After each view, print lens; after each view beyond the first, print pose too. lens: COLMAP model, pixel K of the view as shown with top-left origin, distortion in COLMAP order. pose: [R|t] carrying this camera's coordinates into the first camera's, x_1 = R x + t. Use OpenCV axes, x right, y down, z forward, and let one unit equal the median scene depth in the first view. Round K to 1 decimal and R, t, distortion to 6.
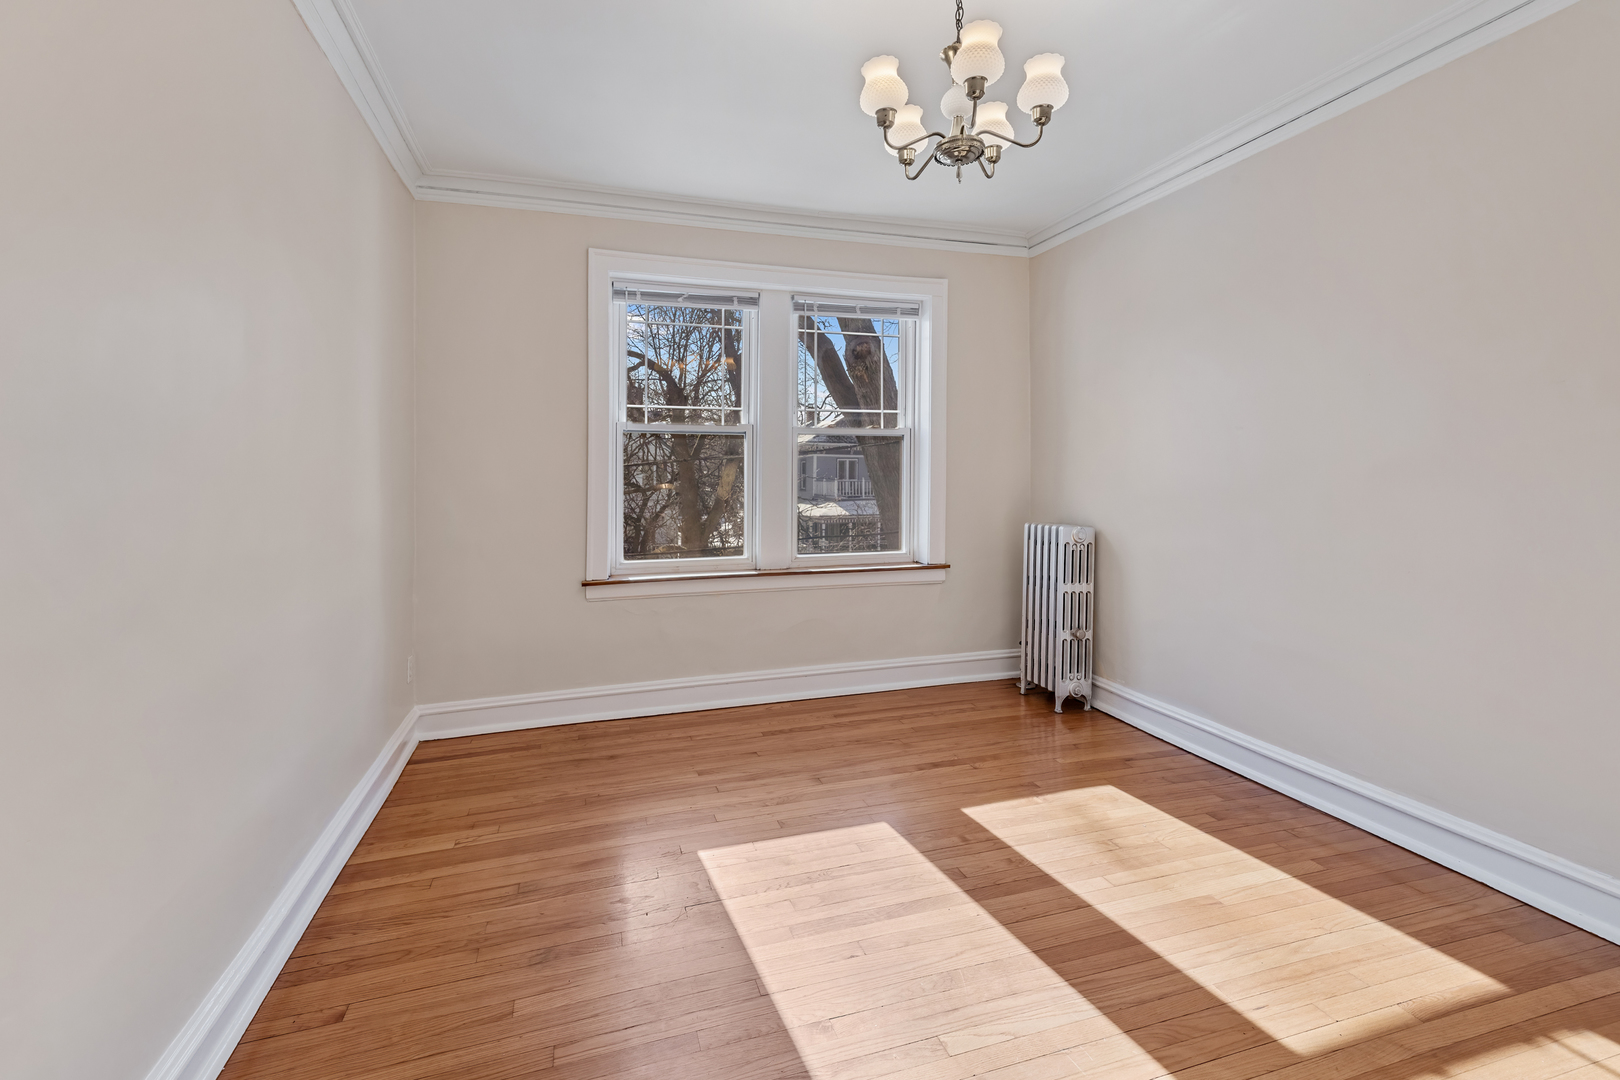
lens RADIAL K [[703.0, 0, 807.4], [0, 703.0, 513.6], [0, 0, 1]] dist [0.000623, -0.000039]
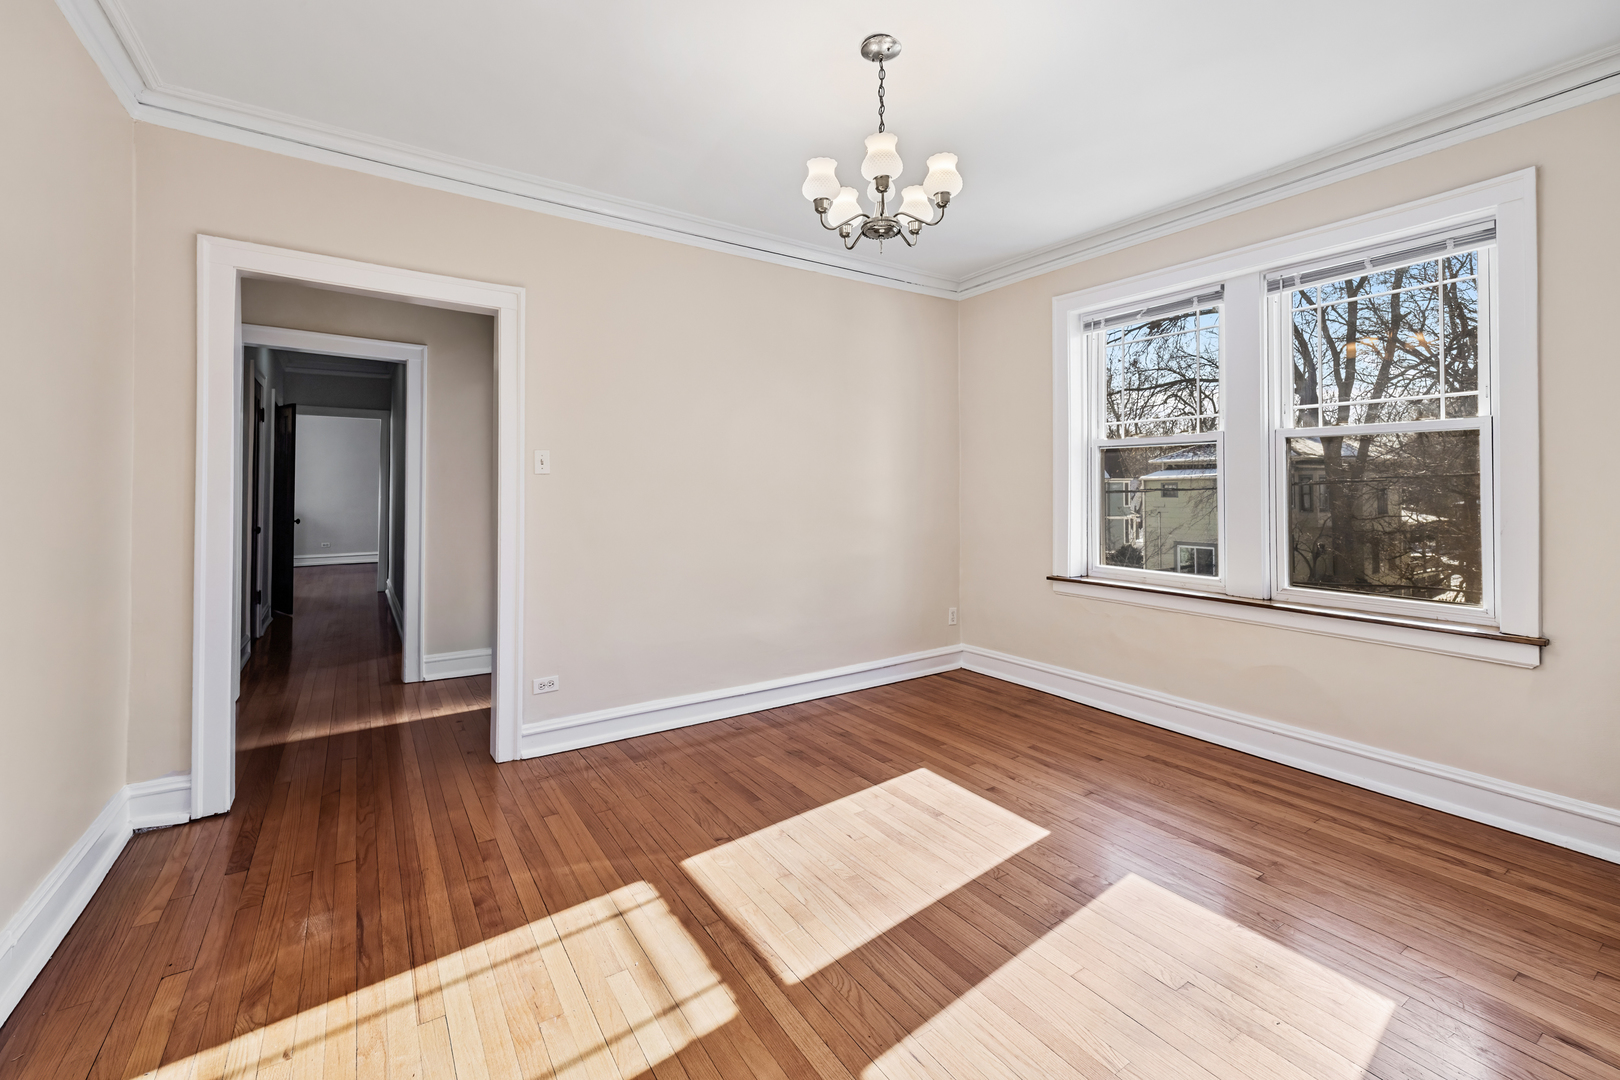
lens RADIAL K [[683.5, 0, 810.0], [0, 683.5, 540.0], [0, 0, 1]] dist [0.031489, 0.000077]
pose [[0.281139, 0.081995, -0.956158, 0.665830], [-0.051389, 0.996200, 0.070319, -0.025572], [0.958290, 0.029366, 0.284284, 0.263779]]
